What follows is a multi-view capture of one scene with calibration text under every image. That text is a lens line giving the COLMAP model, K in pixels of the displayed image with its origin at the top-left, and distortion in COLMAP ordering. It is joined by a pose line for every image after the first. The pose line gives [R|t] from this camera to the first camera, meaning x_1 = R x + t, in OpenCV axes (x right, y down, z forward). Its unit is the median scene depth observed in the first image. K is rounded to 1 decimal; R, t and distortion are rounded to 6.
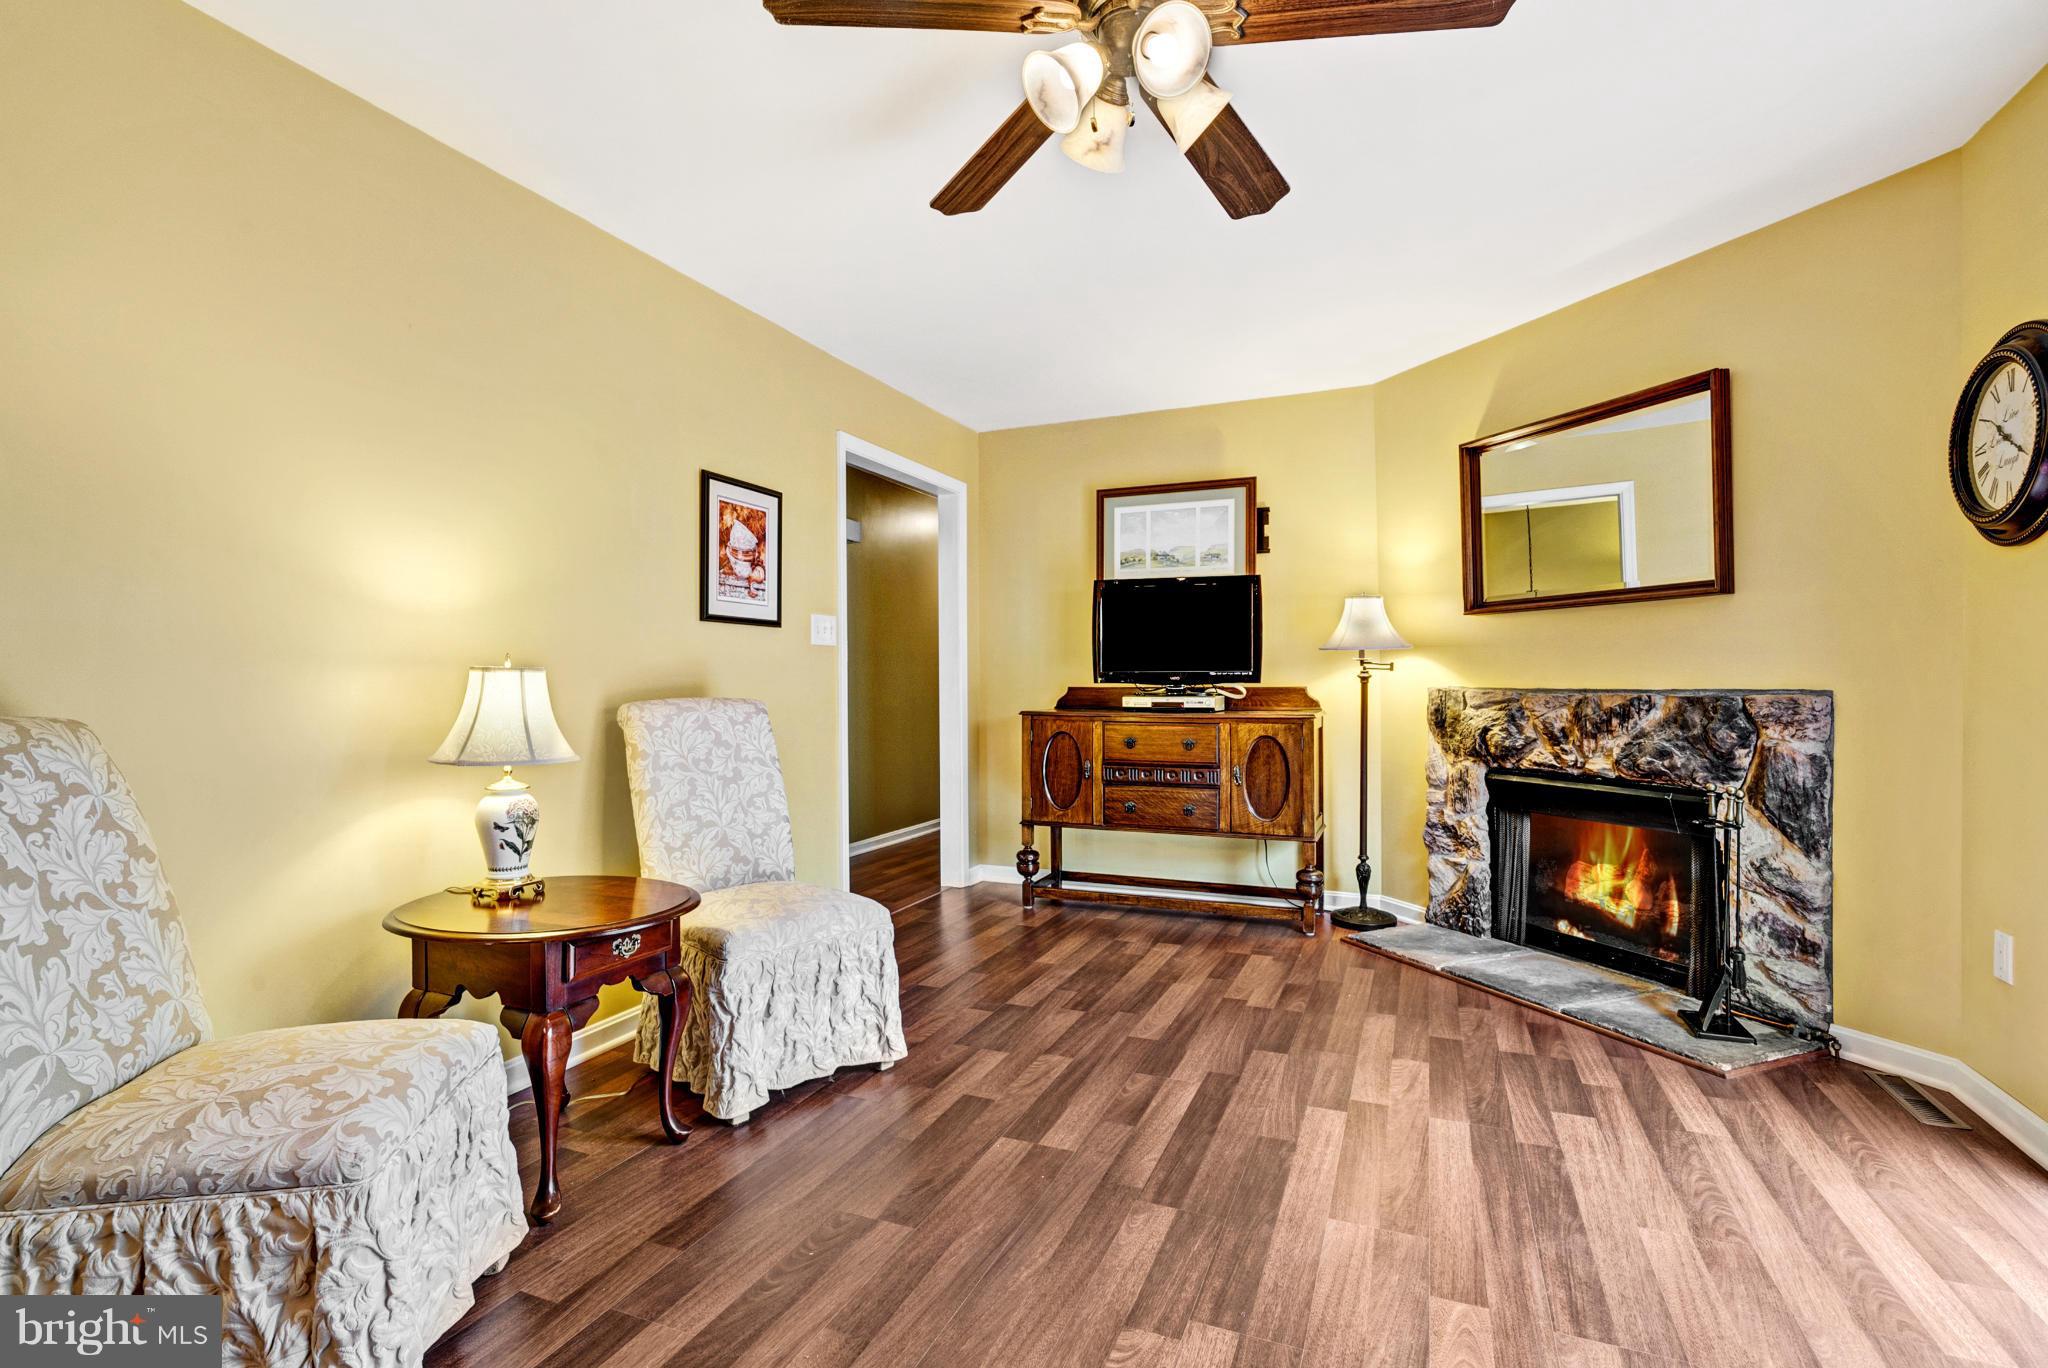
lens RADIAL K [[955.4, 0, 1038.2], [0, 955.4, 710.8], [0, 0, 1]] dist [-0.000340, 0.000461]
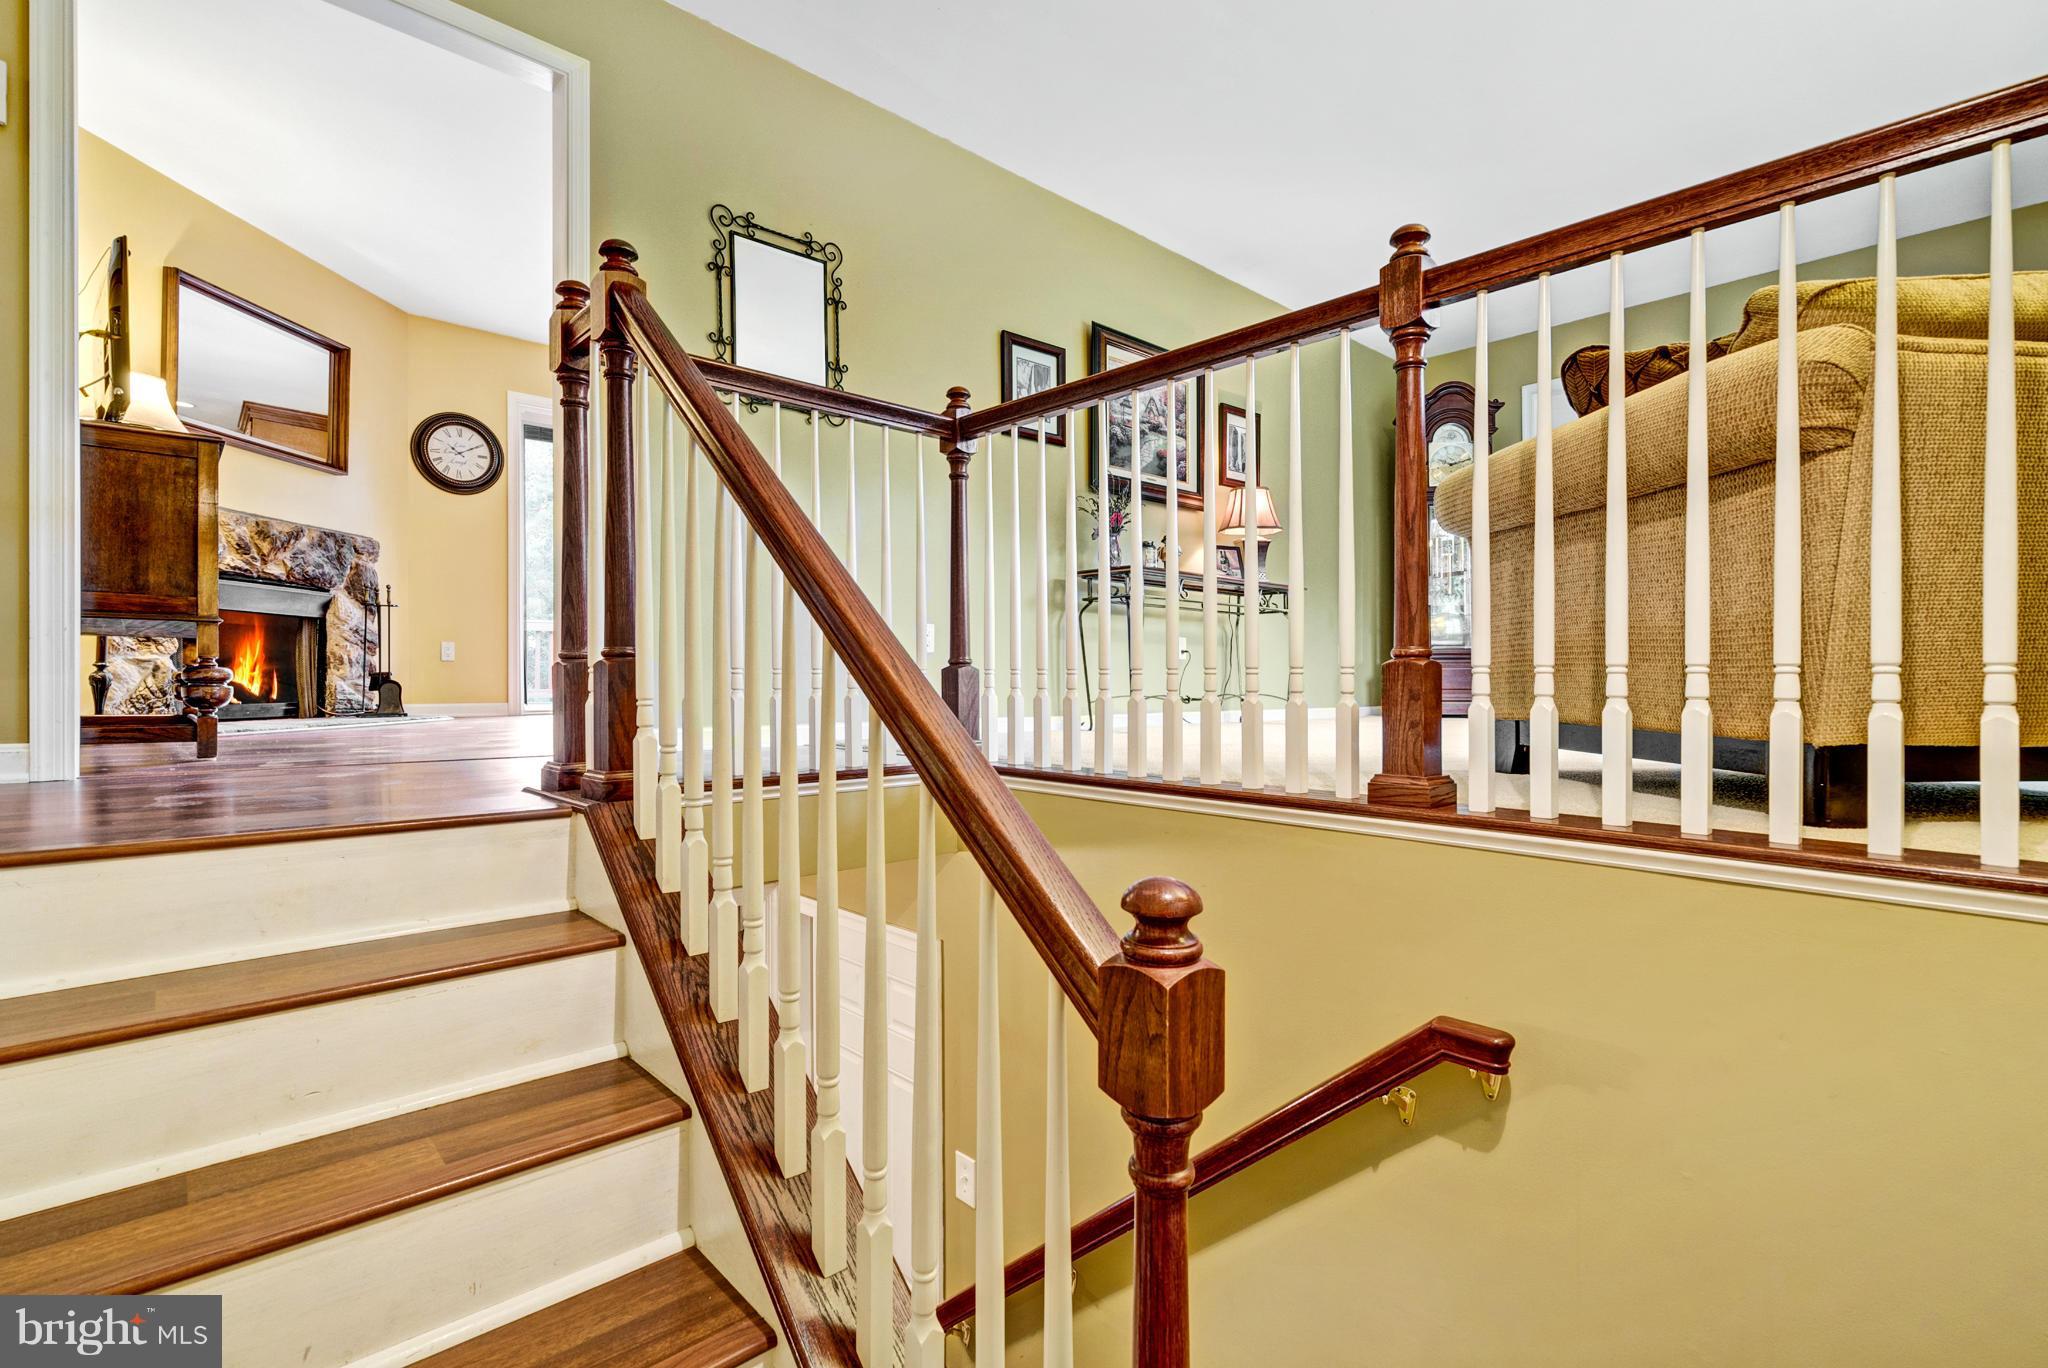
lens RADIAL K [[955.4, 0, 1019.6], [0, 955.4, 683.4], [0, 0, 1]] dist [-0.000340, 0.000461]
pose [[-0.901637, 0.007546, 0.432428, -0.850915], [0.017618, 0.999659, 0.019289, 0.181842], [-0.432135, 0.025010, -0.901462, 1.523406]]
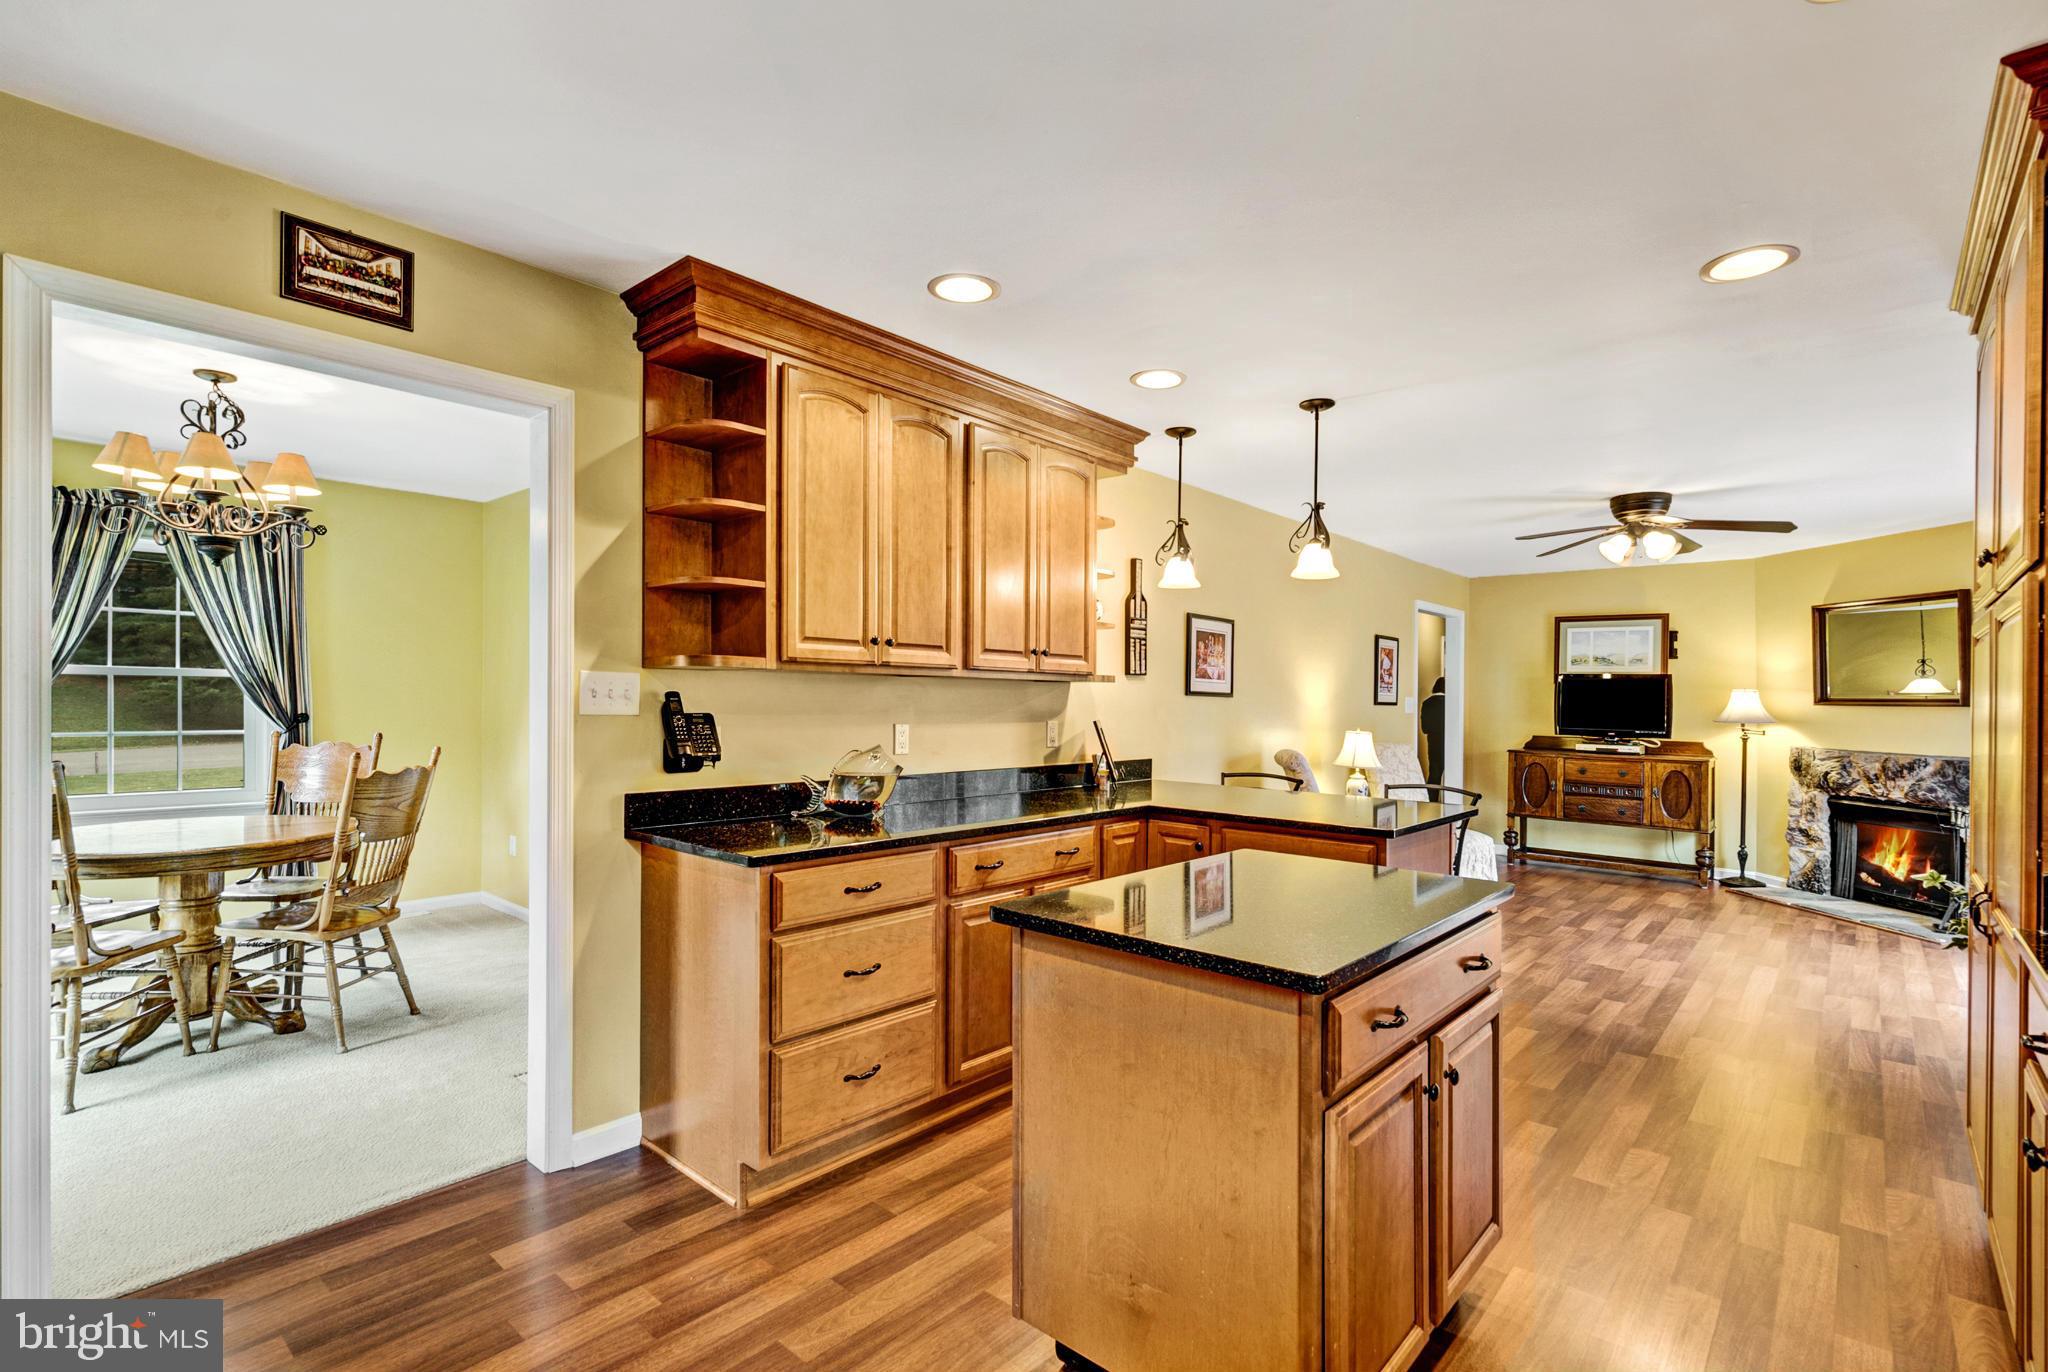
lens RADIAL K [[955.4, 0, 1017.8], [0, 955.4, 699.6], [0, 0, 1]] dist [-0.000340, 0.000461]
pose [[0.941614, 0.022068, -0.335972, -0.315019], [-0.032125, 0.999186, -0.024403, -0.022574], [0.335160, 0.033771, 0.941556, -1.066095]]
